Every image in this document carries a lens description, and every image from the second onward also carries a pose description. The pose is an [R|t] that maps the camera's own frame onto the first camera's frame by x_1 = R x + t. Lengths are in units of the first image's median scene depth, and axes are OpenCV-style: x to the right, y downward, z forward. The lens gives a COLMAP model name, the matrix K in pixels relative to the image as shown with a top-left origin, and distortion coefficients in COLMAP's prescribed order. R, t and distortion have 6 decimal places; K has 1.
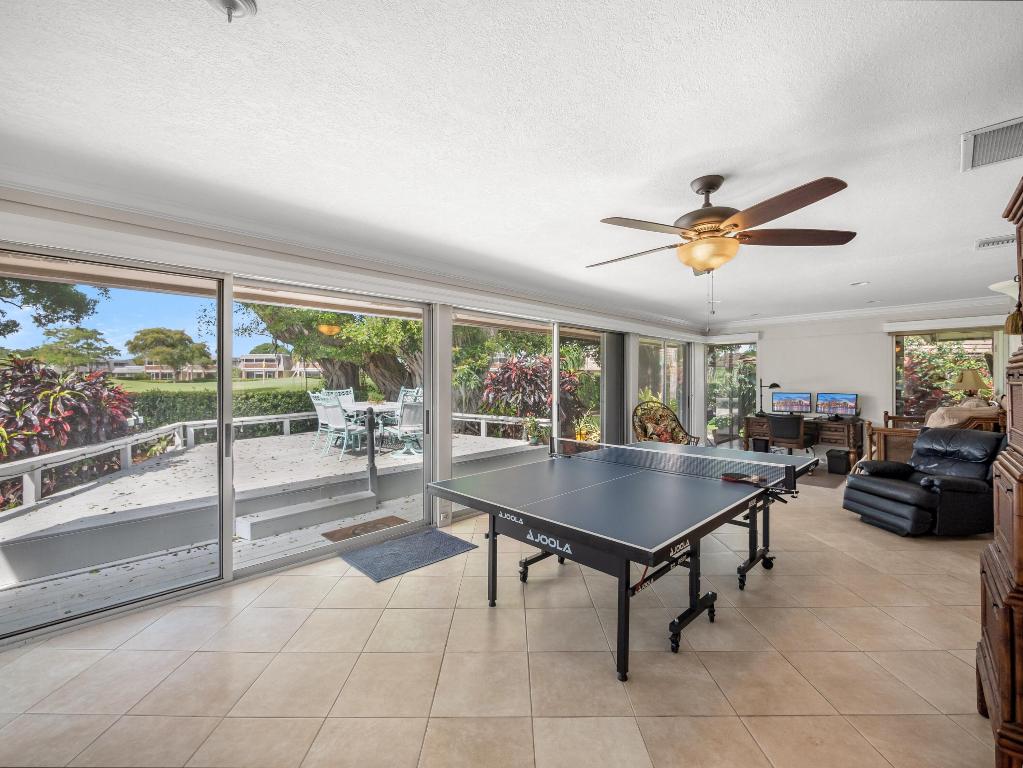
lens RADIAL K [[426.6, 0, 511.5], [0, 426.6, 384.0], [0, 0, 1]] dist [-0.000739, -0.000271]
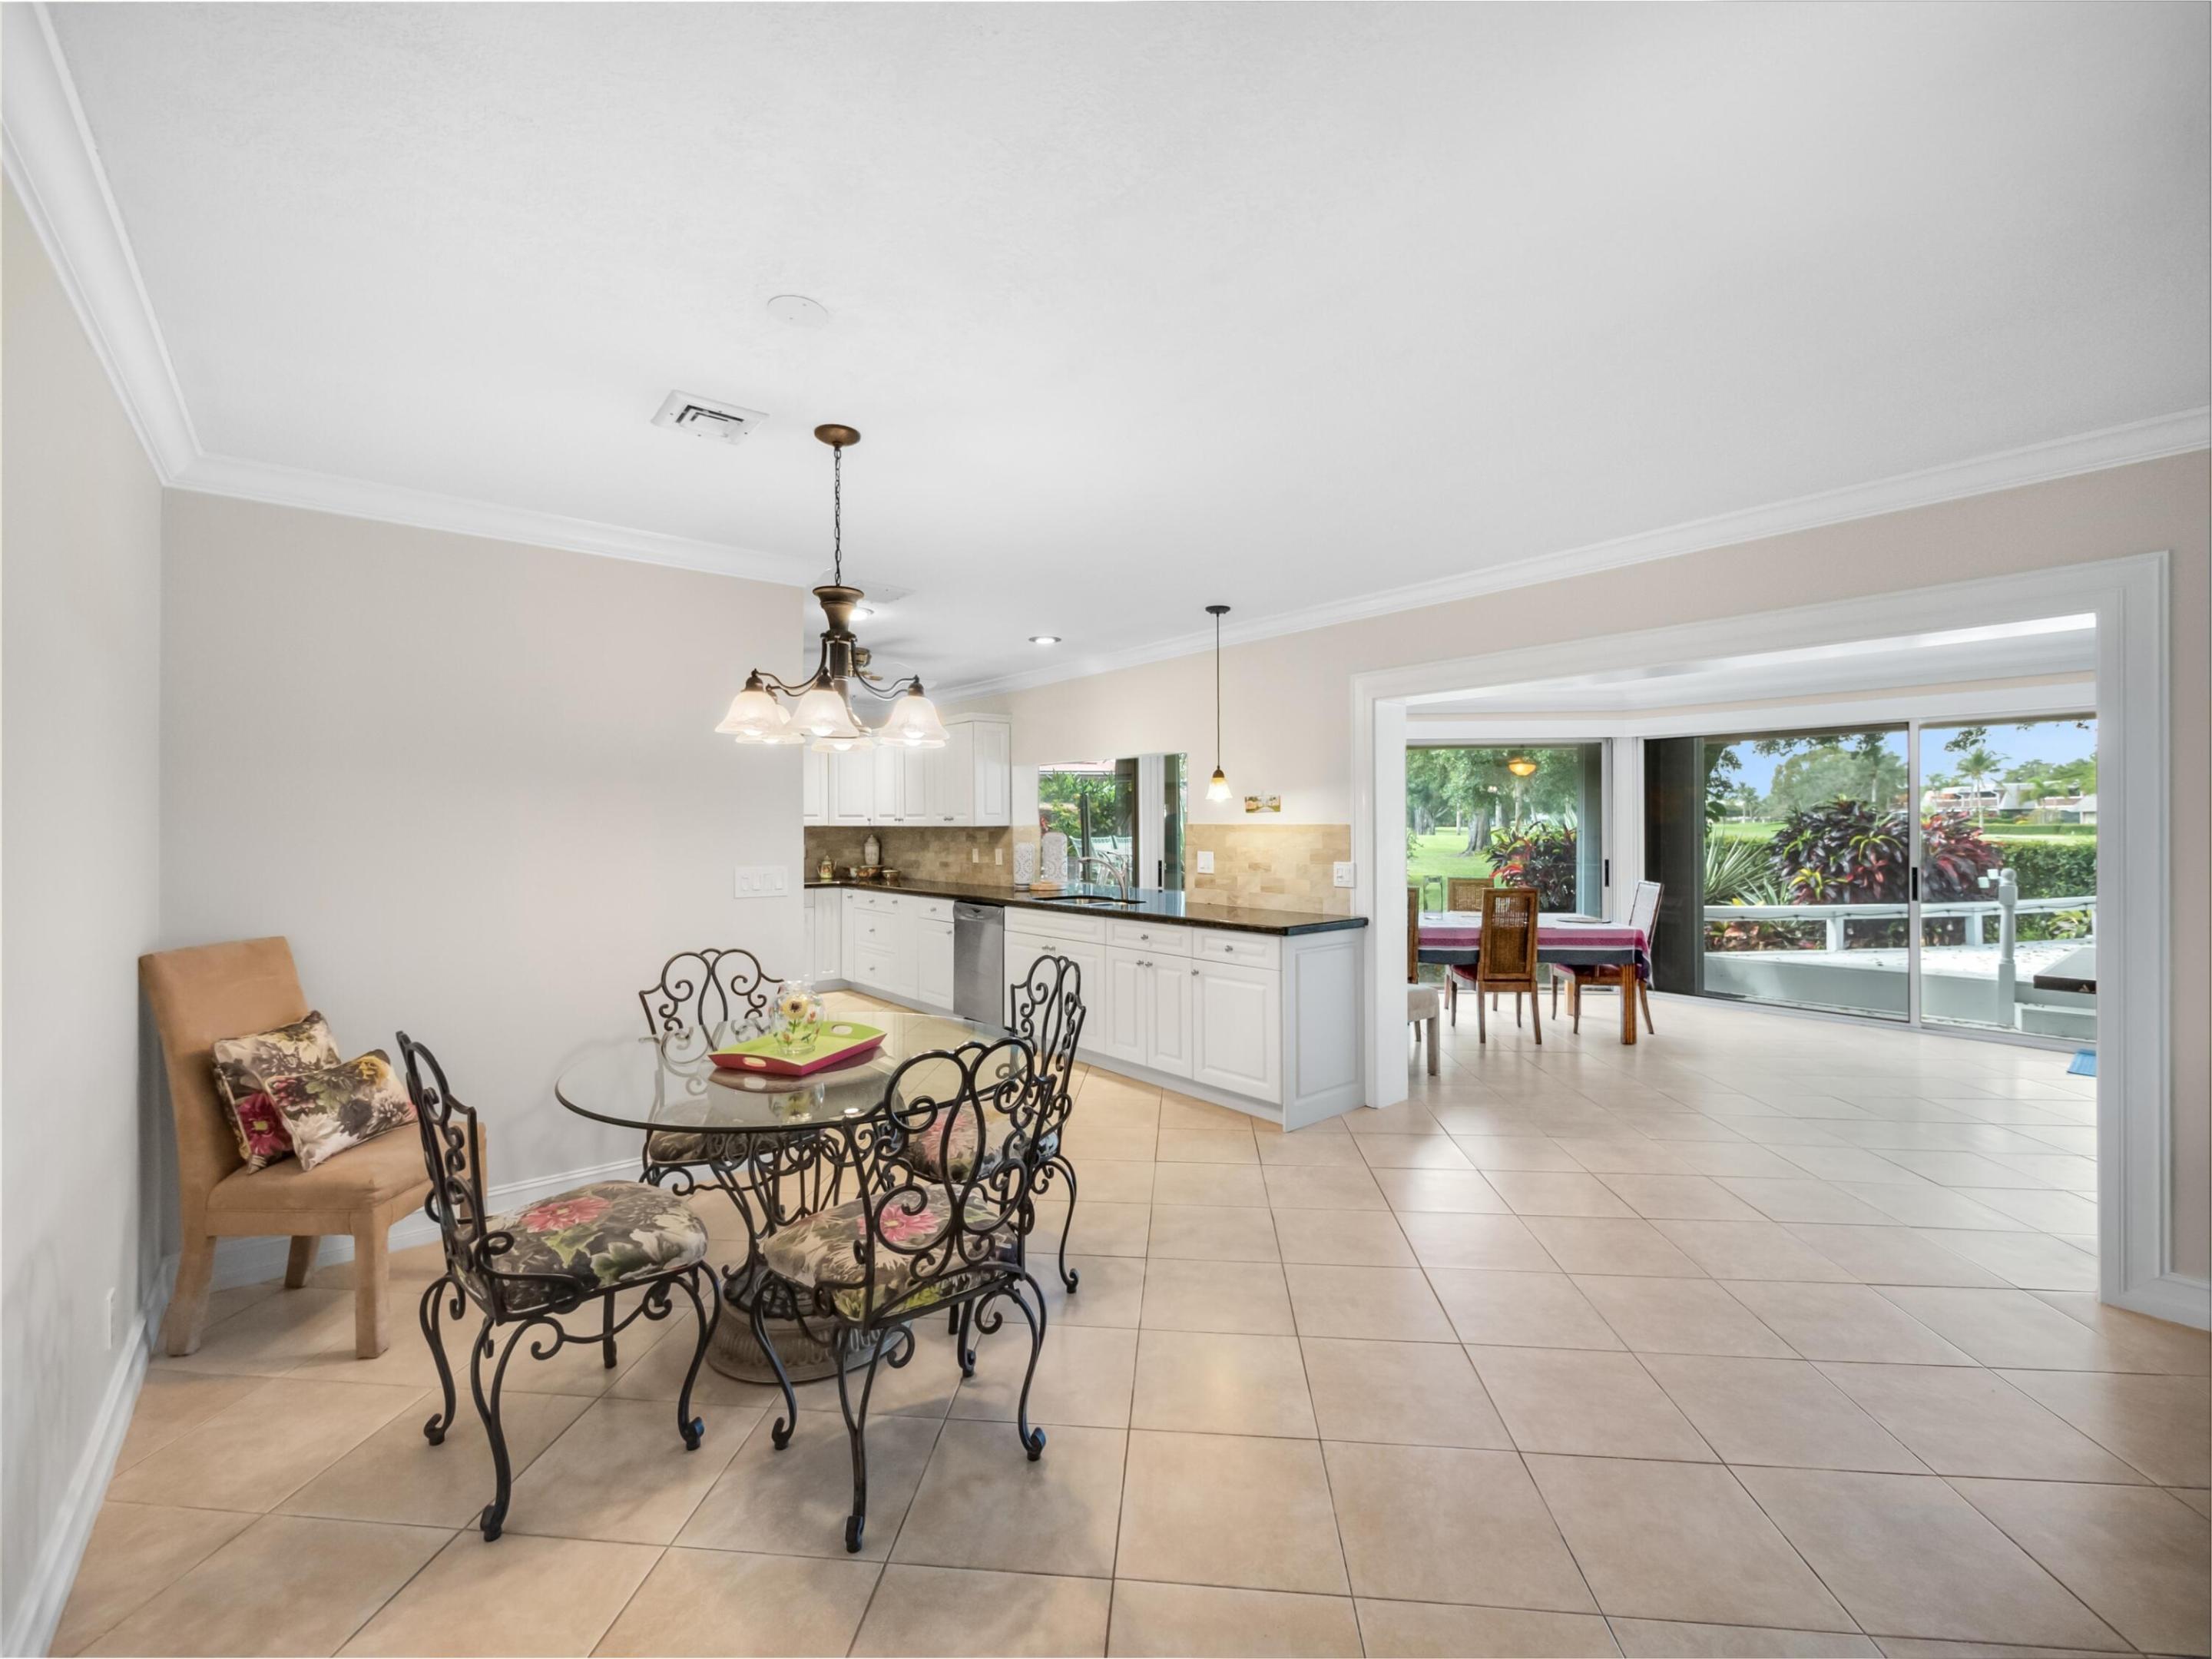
lens RADIAL K [[936.4, 0, 1106.0], [0, 936.4, 829.5], [0, 0, 1]] dist [0.000440, 0.000123]
pose [[-0.079564, 0.005849, -0.996813, 1.014273], [-0.004489, 0.999971, 0.006226, -0.002501], [0.996820, 0.004970, -0.079536, -0.436293]]
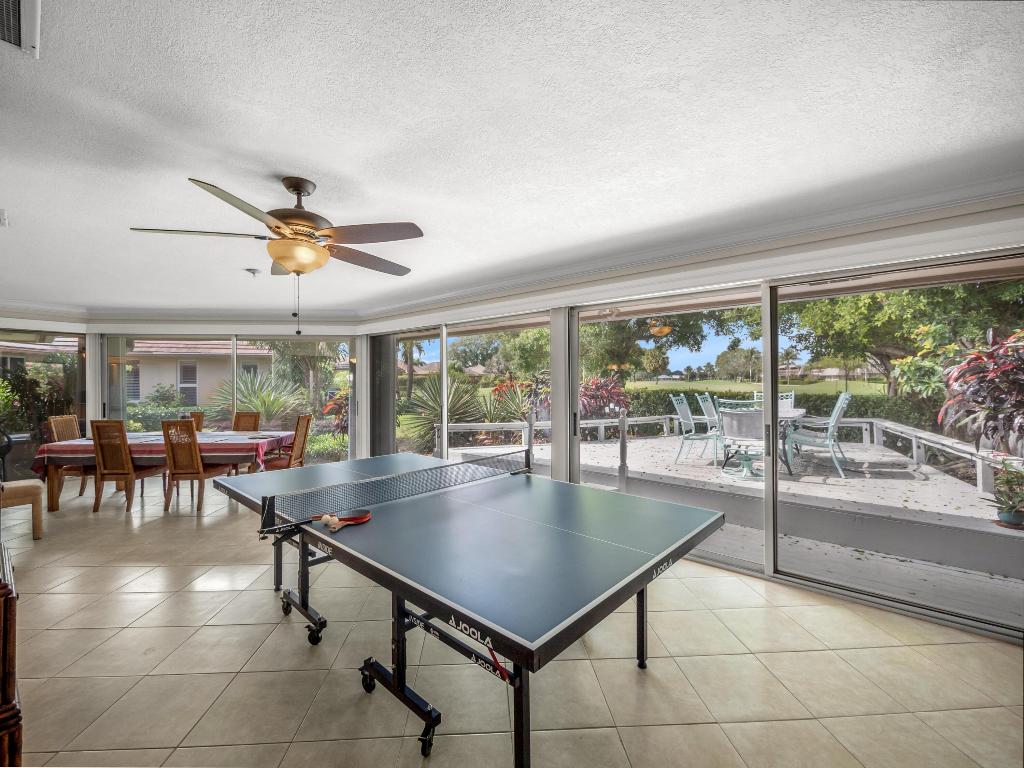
lens RADIAL K [[416.1, 0, 512.0], [0, 416.1, 384.0], [0, 0, 1]] dist [-0.000277, -0.000030]
pose [[0.078785, 0.002401, -0.996889, 0.735870], [-0.003372, 0.999992, 0.002142, -0.007128], [0.996886, 0.003193, 0.078793, 0.708366]]
